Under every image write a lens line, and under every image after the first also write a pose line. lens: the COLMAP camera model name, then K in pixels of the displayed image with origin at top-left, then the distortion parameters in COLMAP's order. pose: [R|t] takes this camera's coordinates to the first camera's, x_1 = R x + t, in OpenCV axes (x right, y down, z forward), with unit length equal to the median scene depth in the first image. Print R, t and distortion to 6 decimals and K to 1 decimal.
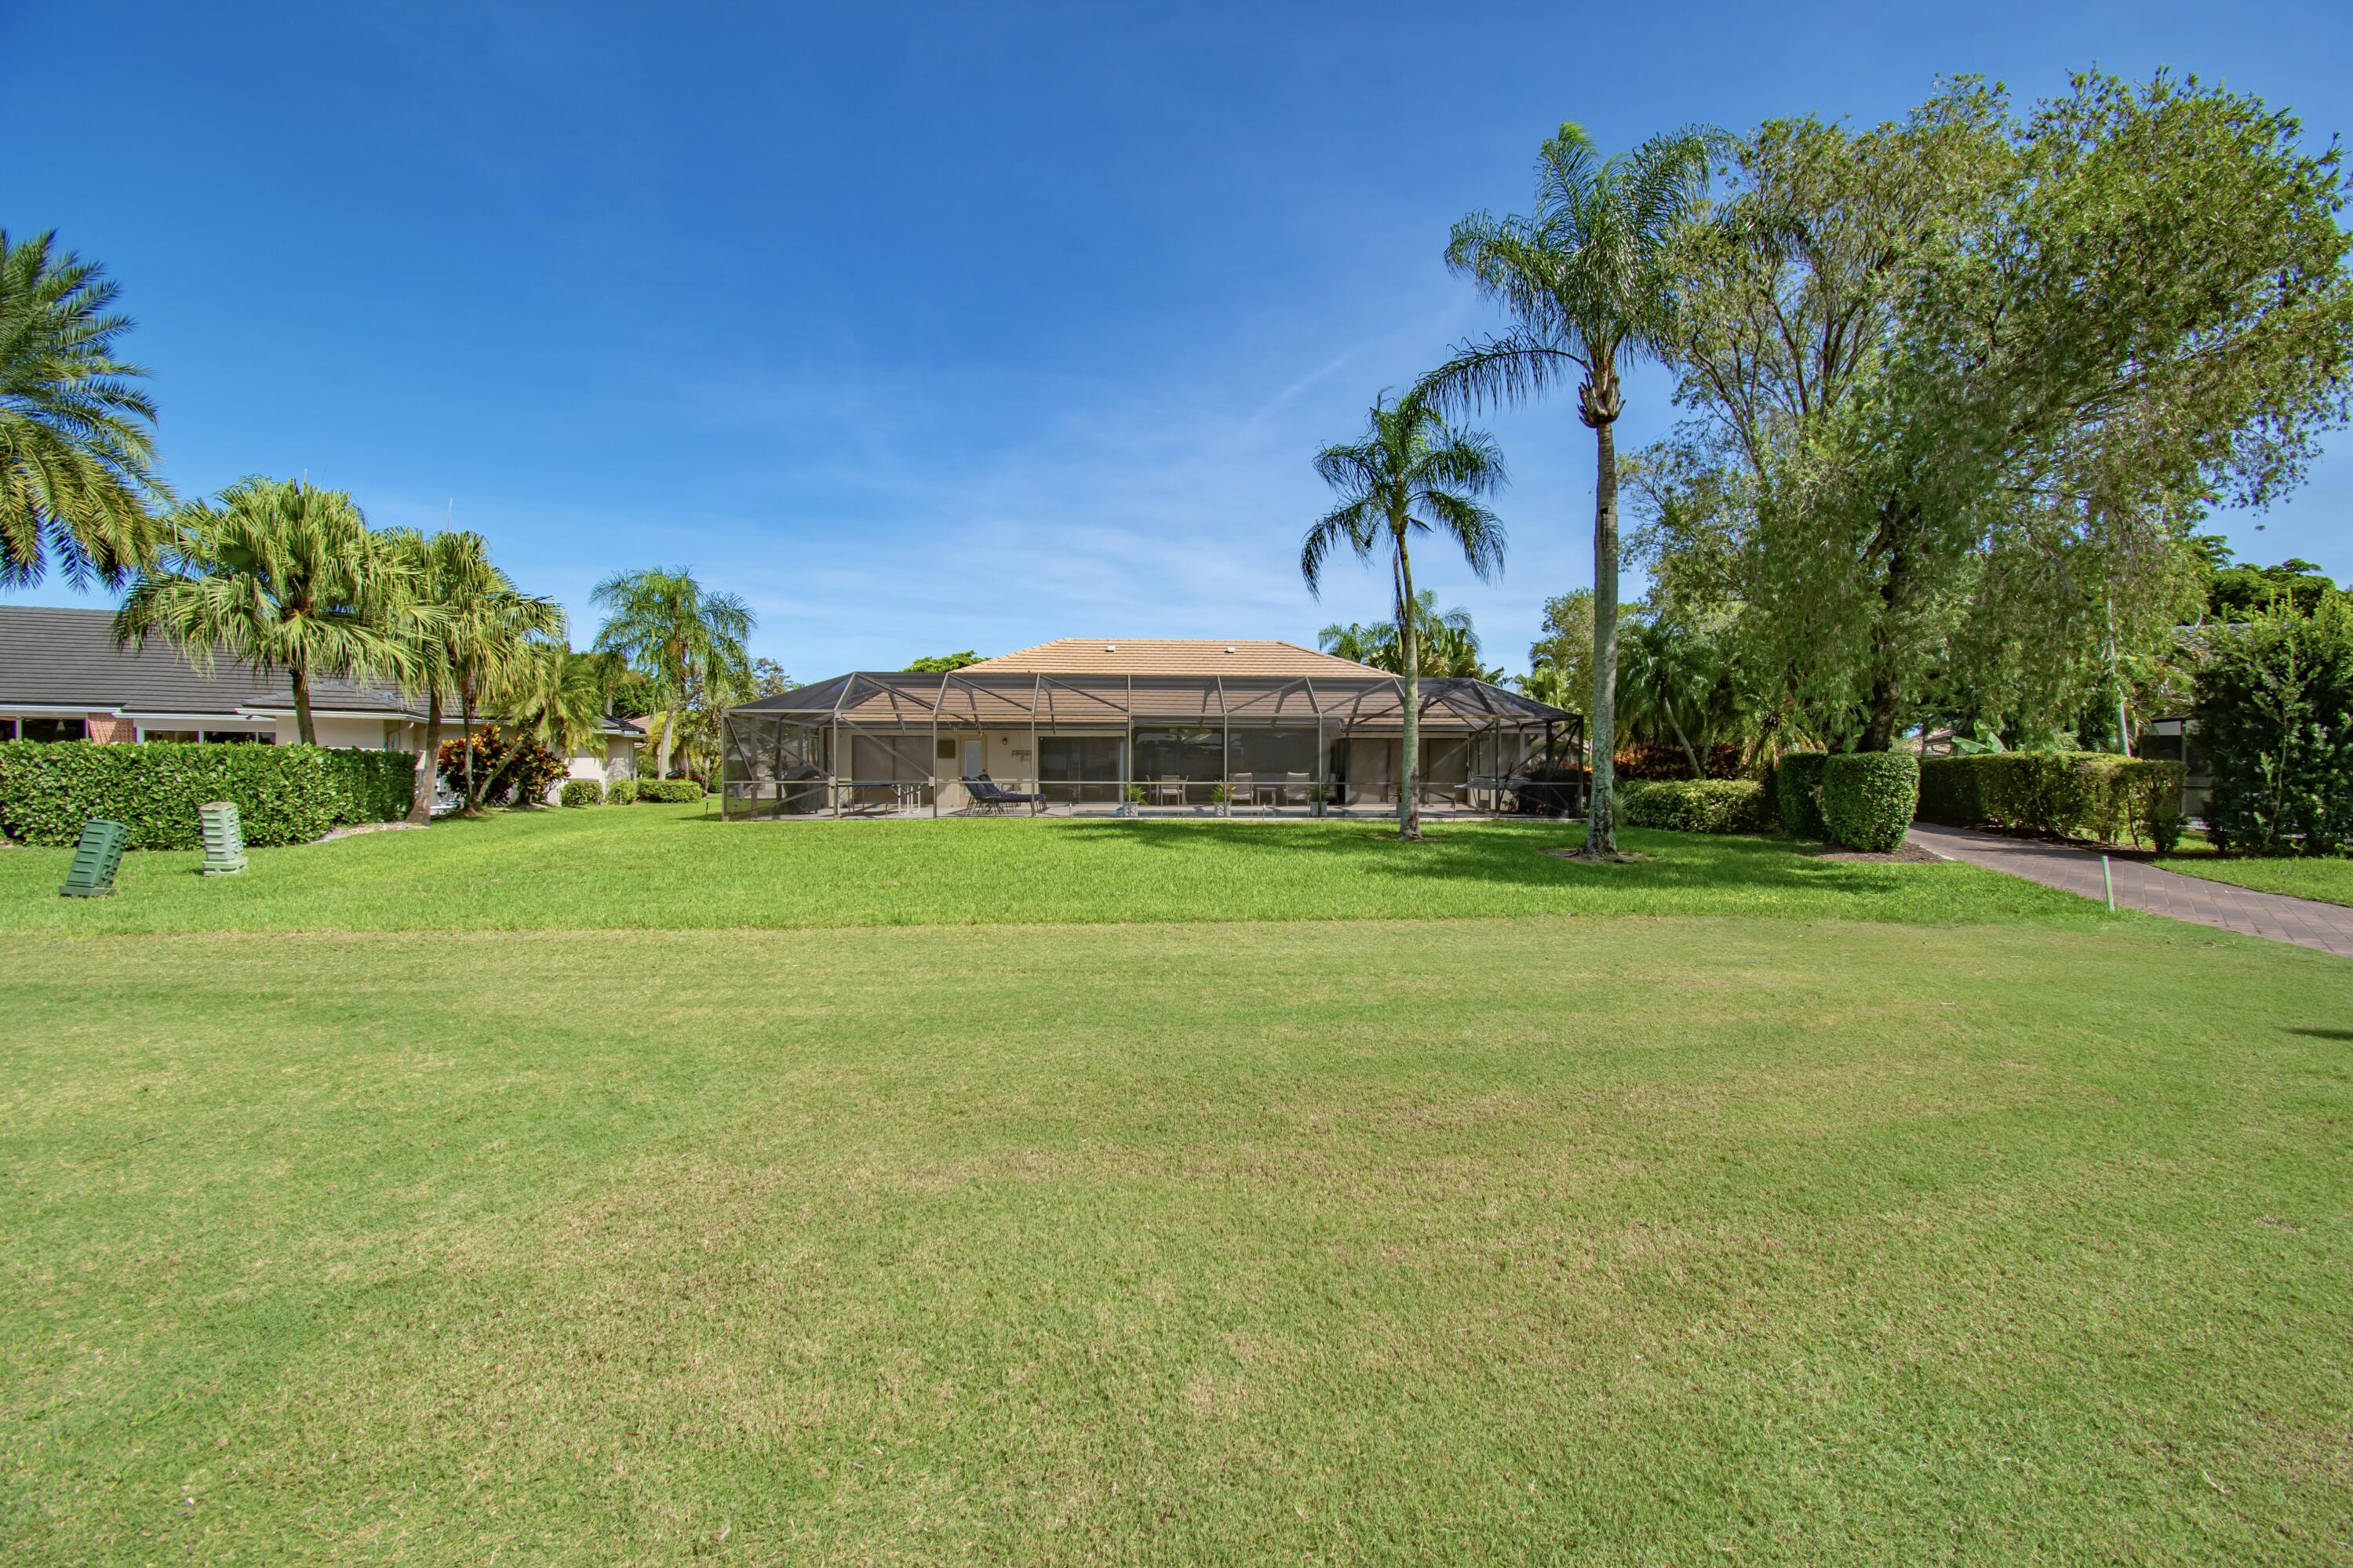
lens RADIAL K [[1054.7, 0, 1184.5], [0, 1054.7, 791.4], [0, 0, 1]] dist [-0.007663, -0.005708]
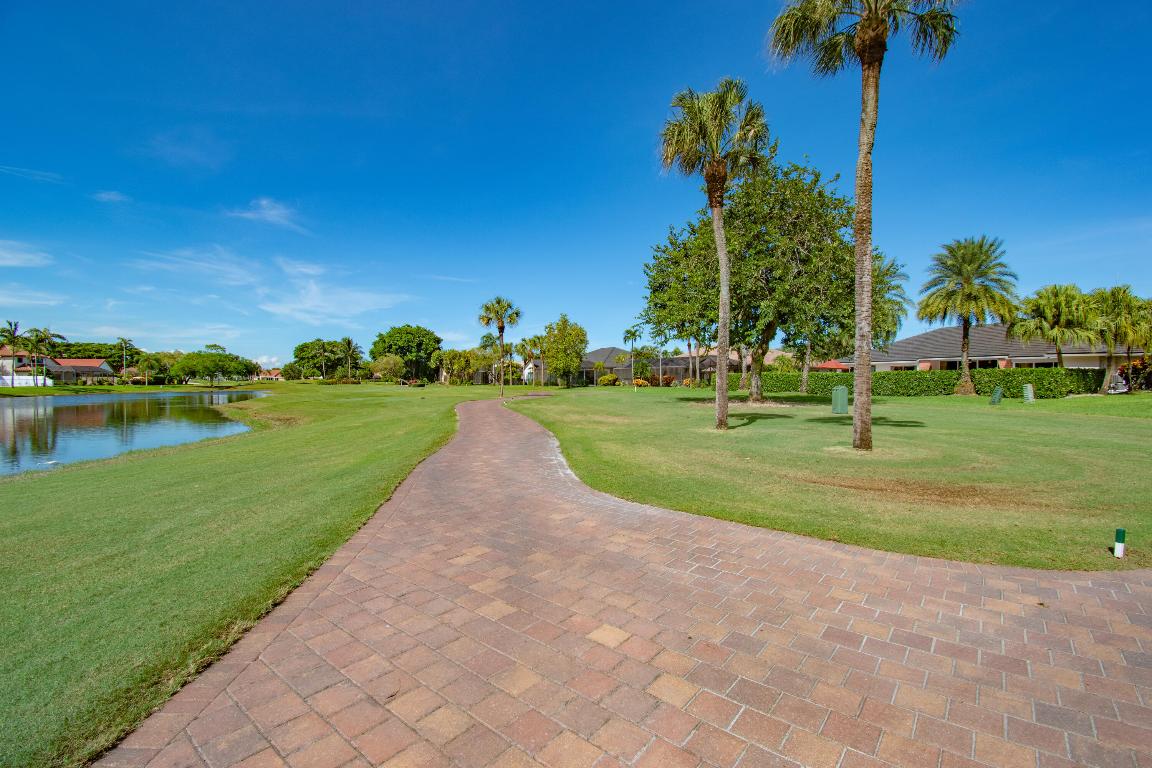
lens RADIAL K [[516.5, 0, 573.0], [0, 516.5, 389.2], [0, 0, 1]] dist [-0.007663, -0.005708]
pose [[0.062858, 0.010655, -0.997966, 0.553125], [-0.008339, 0.999914, 0.010150, 0.015944], [0.997988, 0.007684, 0.062941, -0.510462]]
